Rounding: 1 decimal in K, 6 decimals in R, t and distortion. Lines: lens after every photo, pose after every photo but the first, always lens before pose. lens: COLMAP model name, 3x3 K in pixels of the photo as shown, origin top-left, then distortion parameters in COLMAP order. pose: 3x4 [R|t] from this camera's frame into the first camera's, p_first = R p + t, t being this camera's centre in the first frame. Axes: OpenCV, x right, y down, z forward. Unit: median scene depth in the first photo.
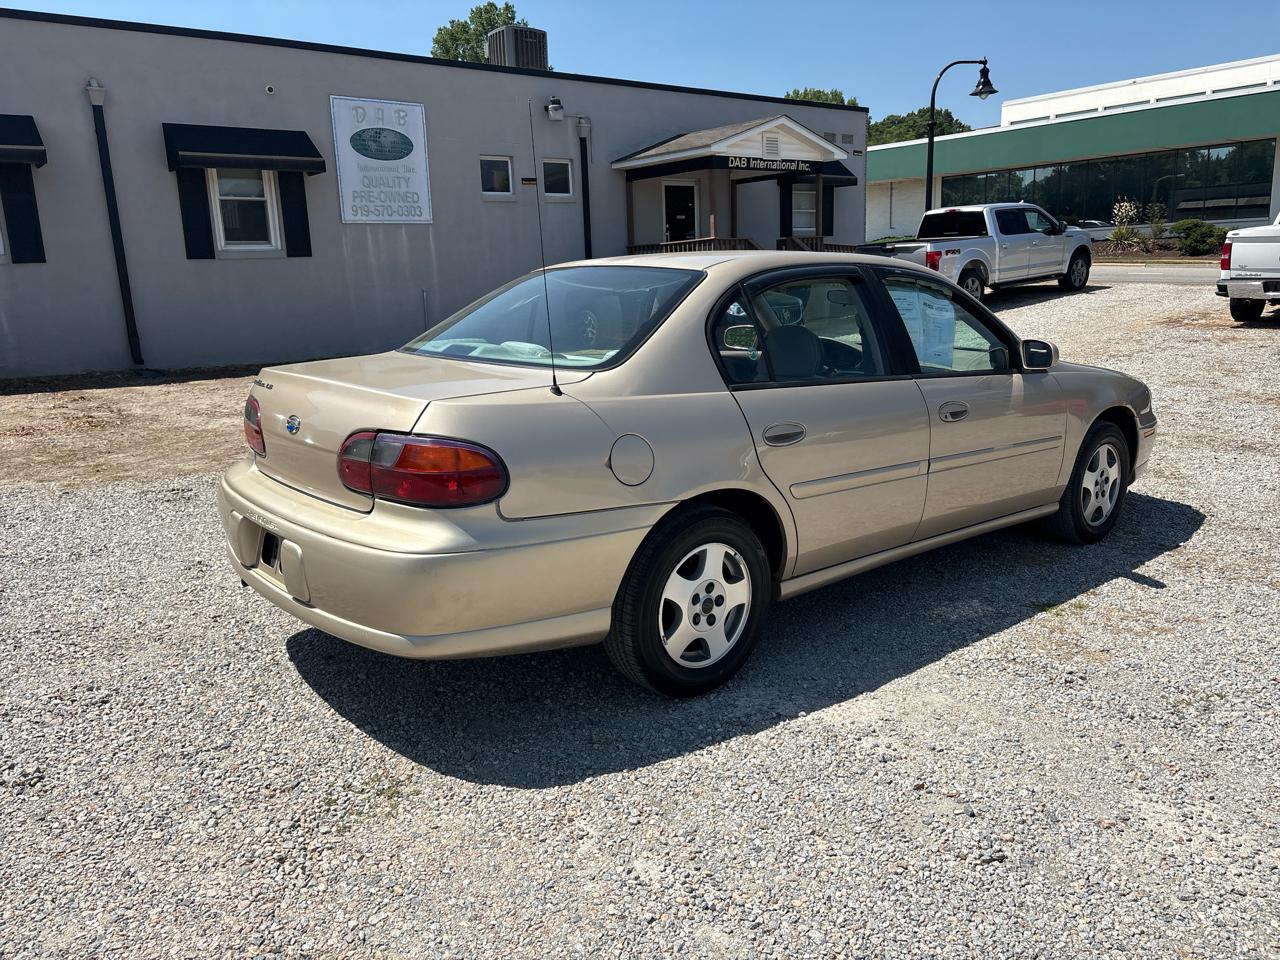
lens RADIAL K [[982.5, 0, 649.7], [0, 982.5, 479.5], [0, 0, 1]] dist [0.032438, -0.025019]
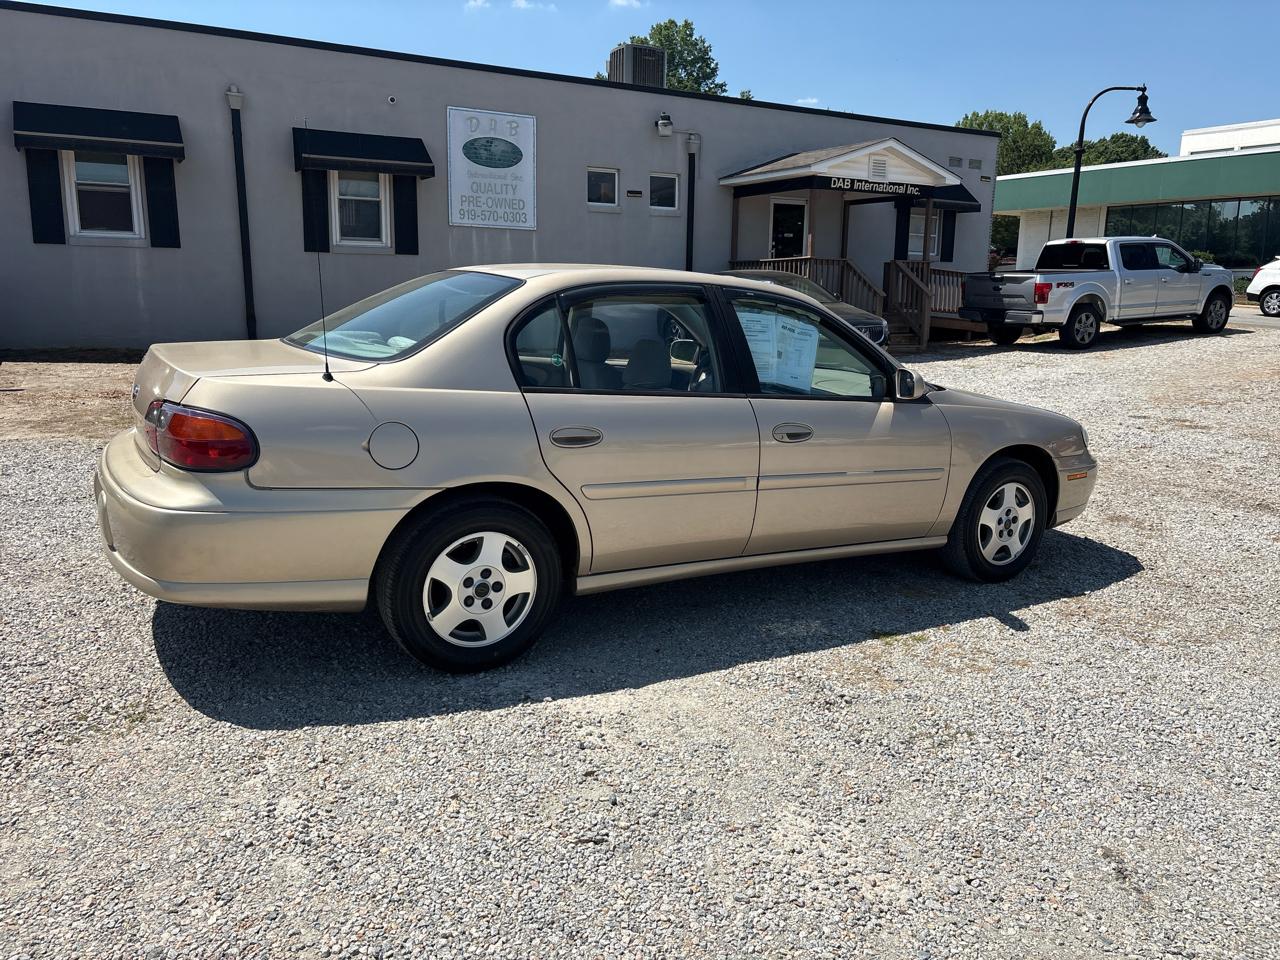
lens RADIAL K [[982.5, 0, 647.1], [0, 982.5, 472.9], [0, 0, 1]] dist [0.032438, -0.025019]
pose [[0.983897, 0.086343, -0.156499, 0.276248], [-0.089369, 0.995921, -0.012392, -0.000876], [0.154791, 0.026178, 0.987600, -0.025291]]
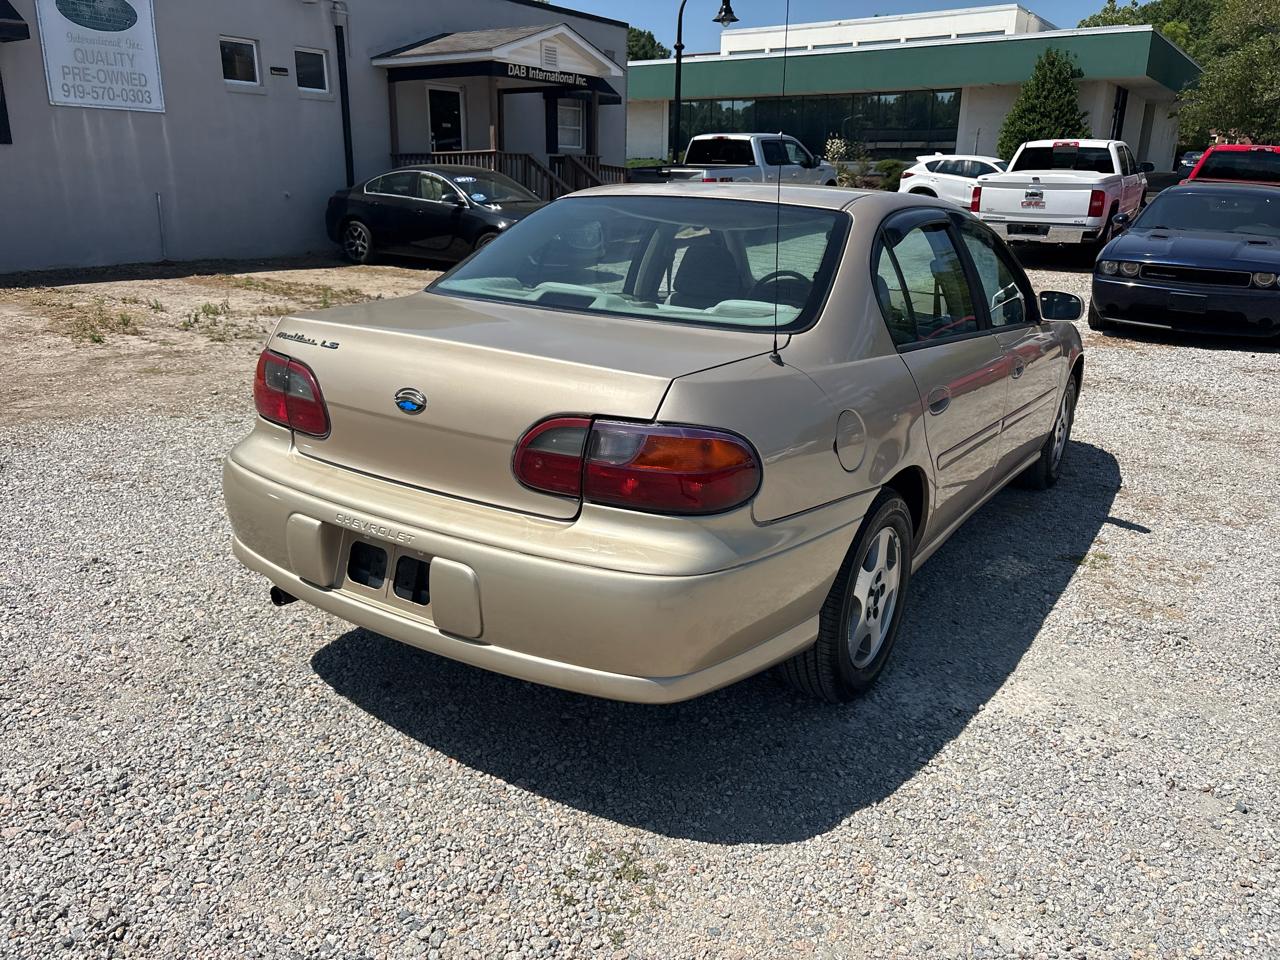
lens RADIAL K [[982.5, 0, 647.7], [0, 982.5, 467.4], [0, 0, 1]] dist [0.032438, -0.025019]
pose [[0.955855, -0.032576, 0.292028, -0.277645], [0.012153, 0.997368, 0.071478, -0.038236], [-0.293588, -0.064773, 0.953735, 0.153537]]
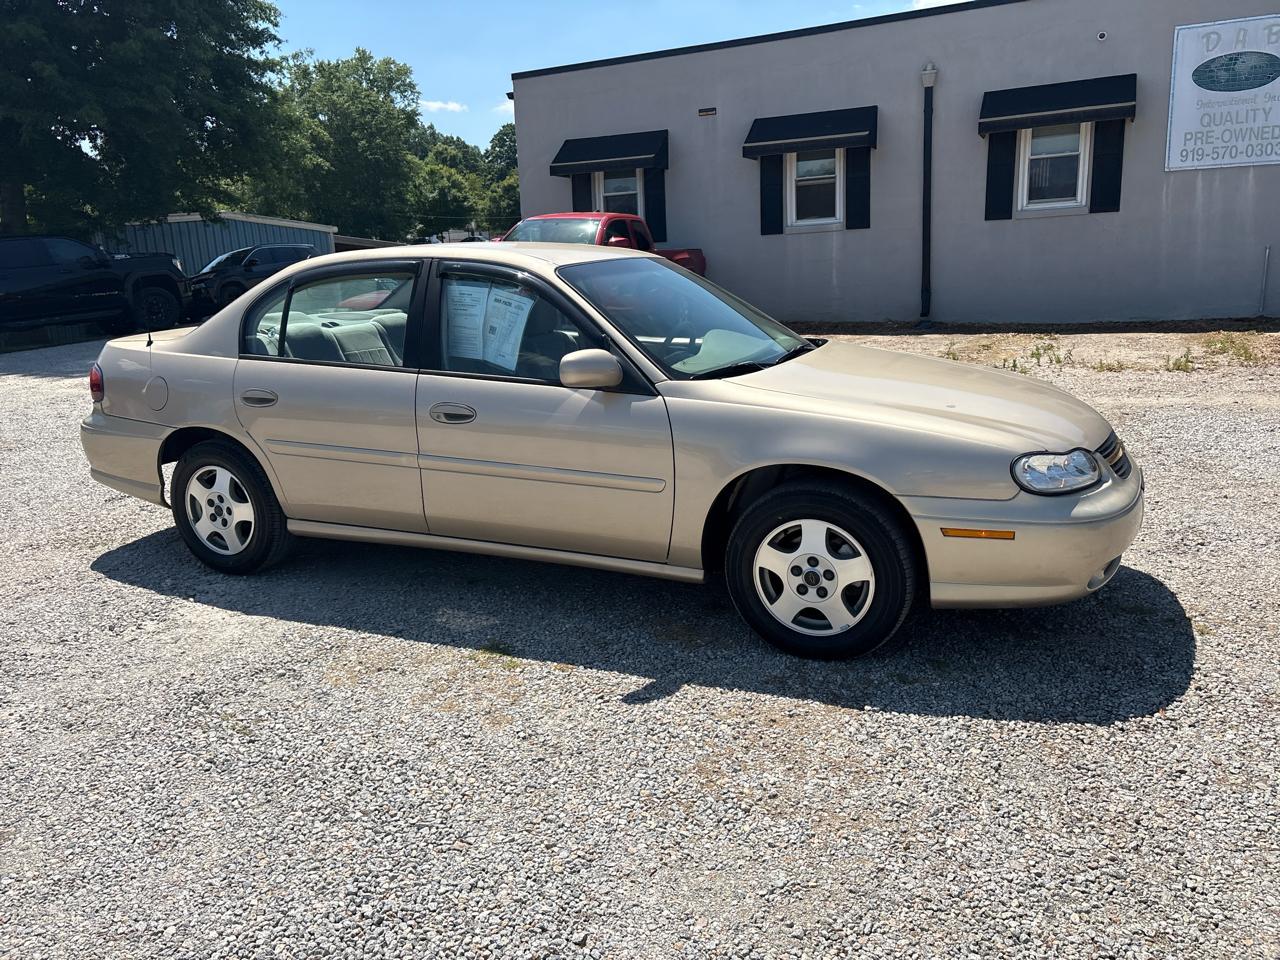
lens RADIAL K [[982.5, 0, 637.2], [0, 982.5, 480.1], [0, 0, 1]] dist [0.032438, -0.025019]
pose [[0.417496, 0.208851, -0.884352, 1.076079], [-0.161051, 0.974828, 0.154187, -0.157460], [0.894293, 0.078053, 0.440622, 0.639780]]
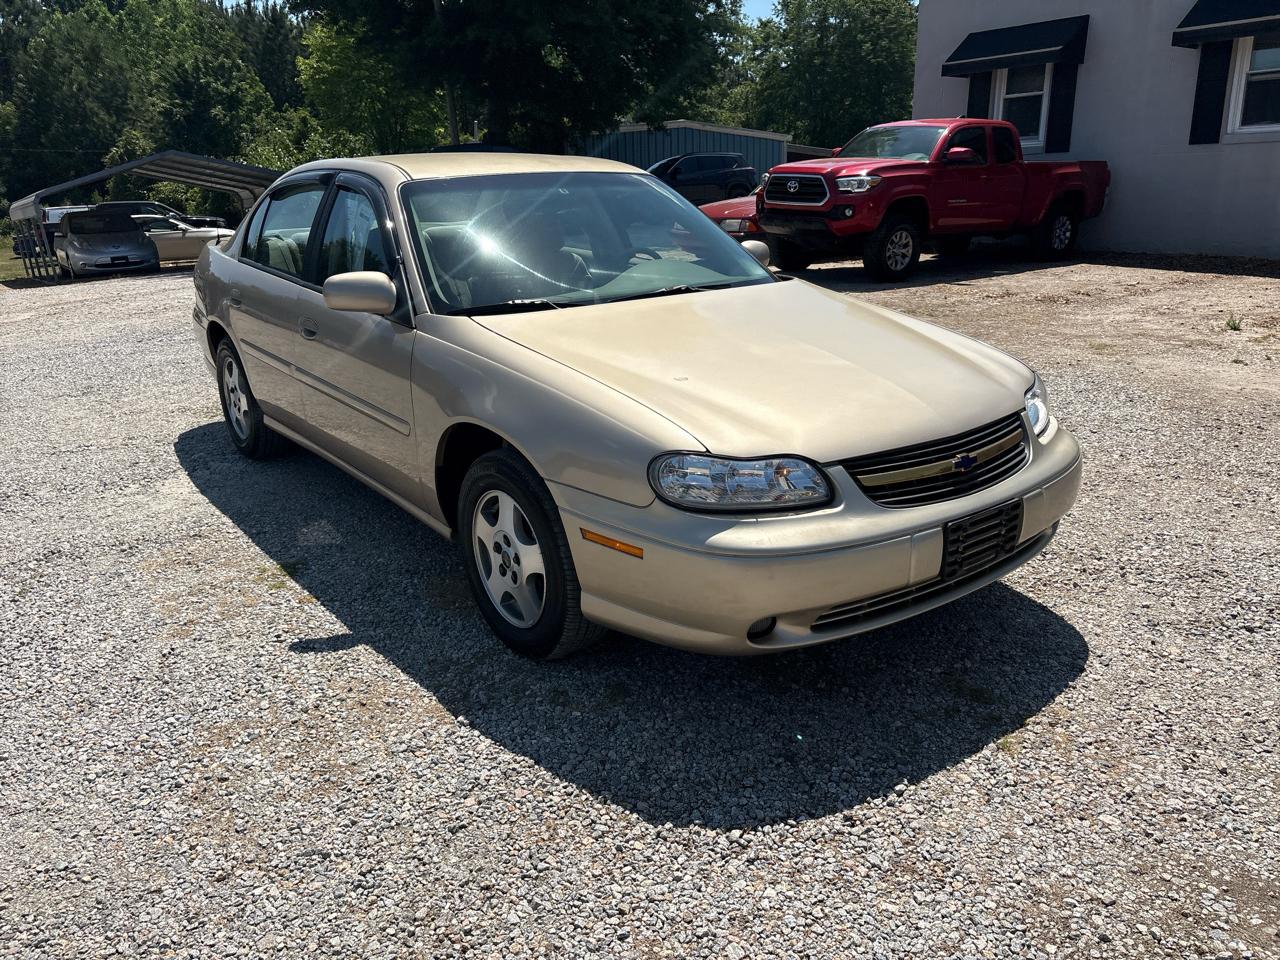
lens RADIAL K [[982.5, 0, 642.4], [0, 982.5, 482.5], [0, 0, 1]] dist [0.032438, -0.025019]
pose [[-0.067497, 0.315438, -0.946543, 1.071306], [-0.188504, 0.927588, 0.322563, -0.259019], [0.979750, 0.200199, -0.003149, 1.163258]]
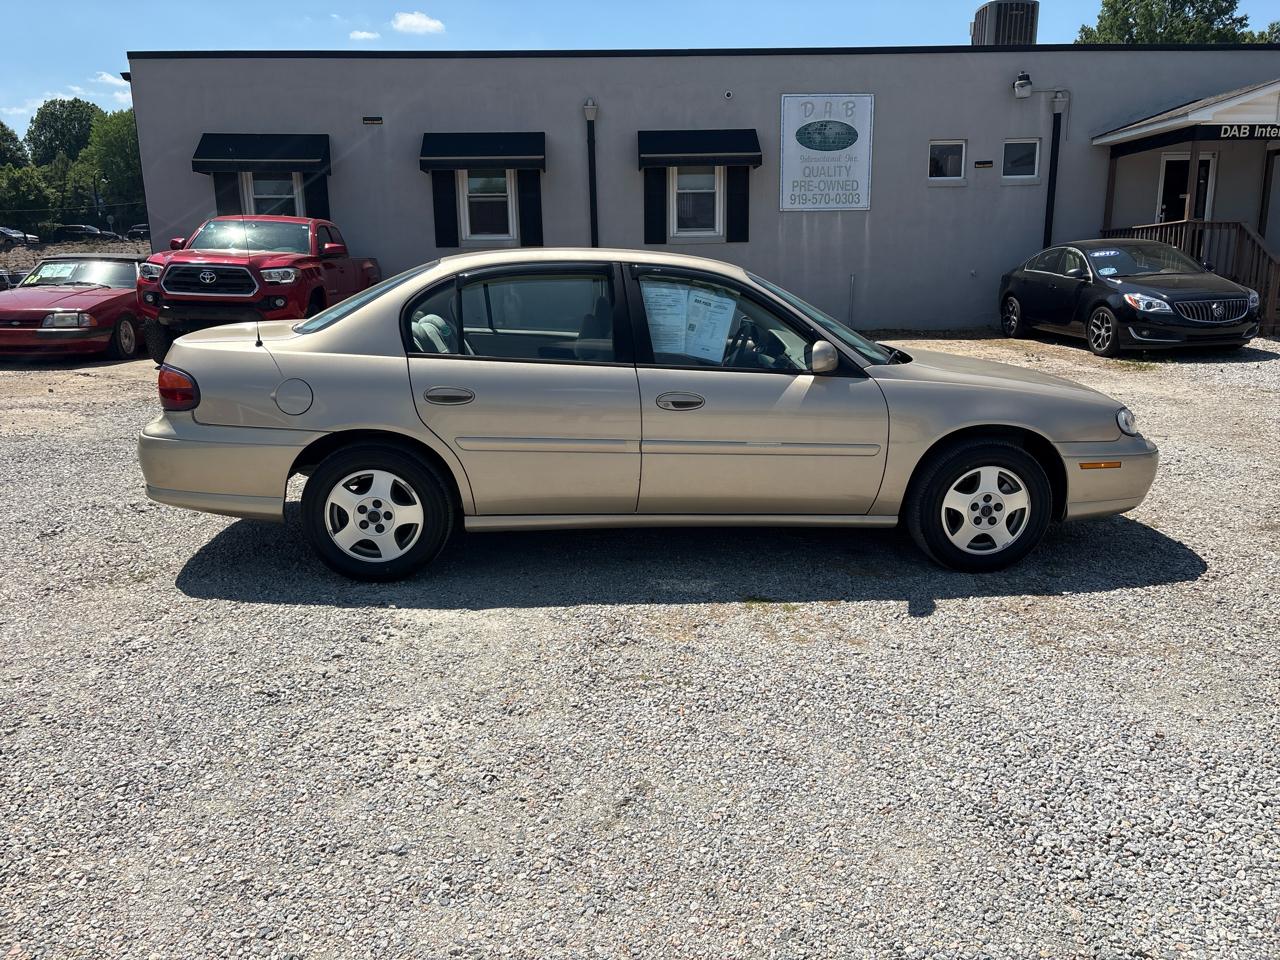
lens RADIAL K [[982.5, 0, 642.4], [0, 982.5, 489.4], [0, 0, 1]] dist [0.032438, -0.025019]
pose [[0.800708, 0.154462, -0.578799, 0.788060], [-0.138306, 0.987750, 0.072264, -0.038683], [0.582871, 0.022189, 0.812262, 0.086519]]
